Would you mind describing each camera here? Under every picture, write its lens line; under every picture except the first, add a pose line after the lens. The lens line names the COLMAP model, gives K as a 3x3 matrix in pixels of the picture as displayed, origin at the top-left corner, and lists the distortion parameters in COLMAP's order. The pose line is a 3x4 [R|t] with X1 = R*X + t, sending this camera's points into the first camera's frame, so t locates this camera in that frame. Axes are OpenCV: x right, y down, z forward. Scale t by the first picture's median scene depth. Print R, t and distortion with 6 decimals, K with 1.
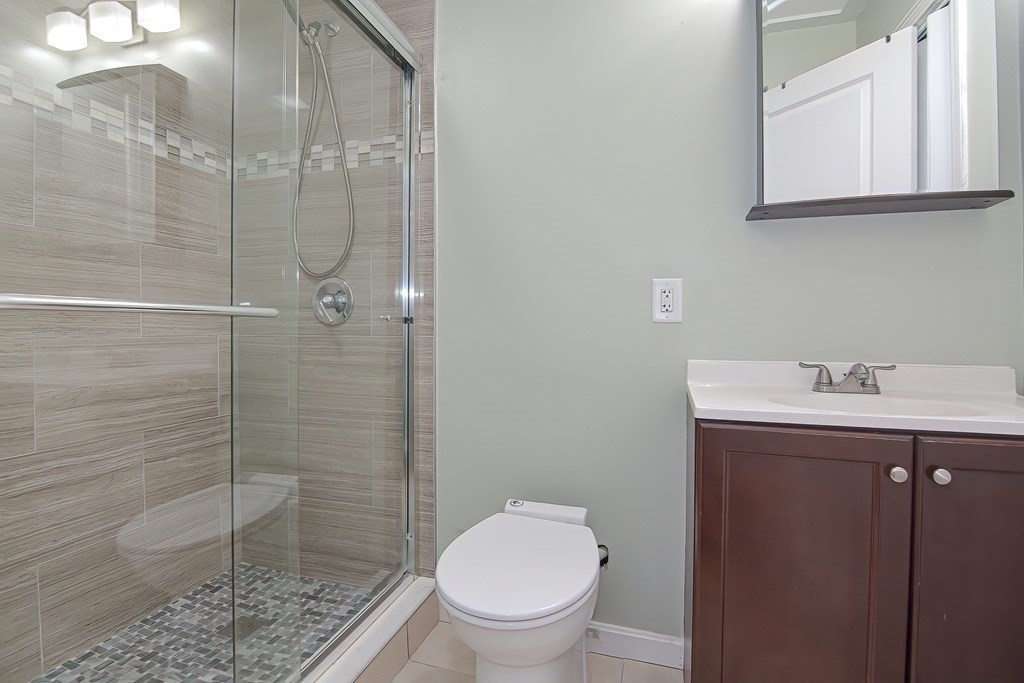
lens RADIAL K [[505.2, 0, 507.3], [0, 505.2, 341.1], [0, 0, 1]] dist [-0.012480, -0.001150]
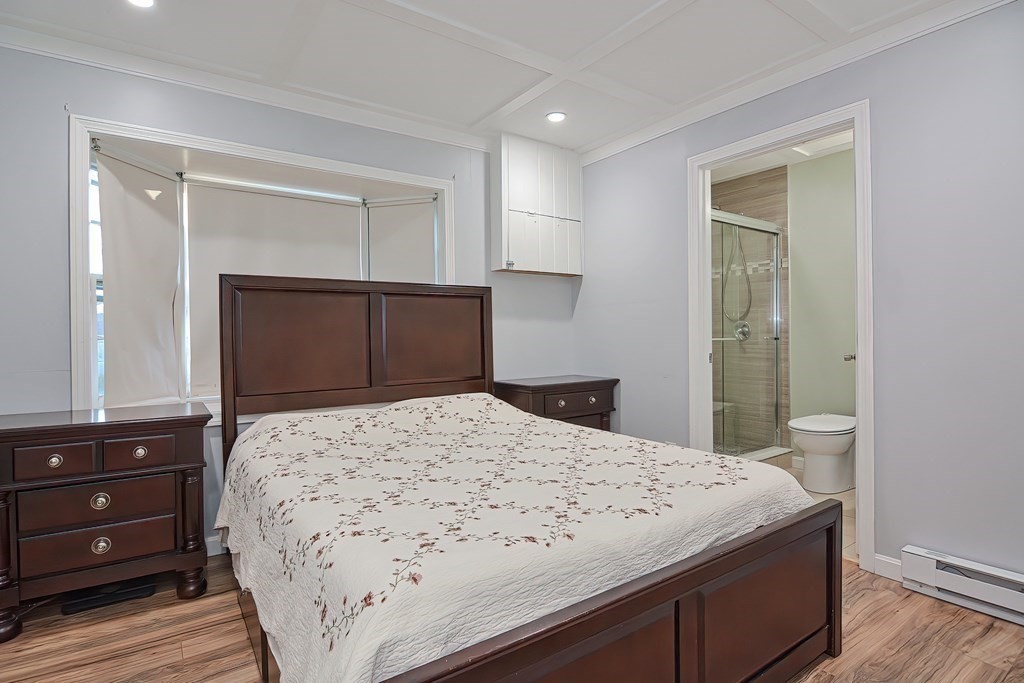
lens RADIAL K [[505.2, 0, 507.3], [0, 505.2, 341.1], [0, 0, 1]] dist [-0.012480, -0.001150]
pose [[0.774454, -0.005138, -0.632610, 0.308039], [0.003597, 0.999987, -0.003719, -0.025445], [0.632621, 0.000604, 0.774462, -1.571646]]
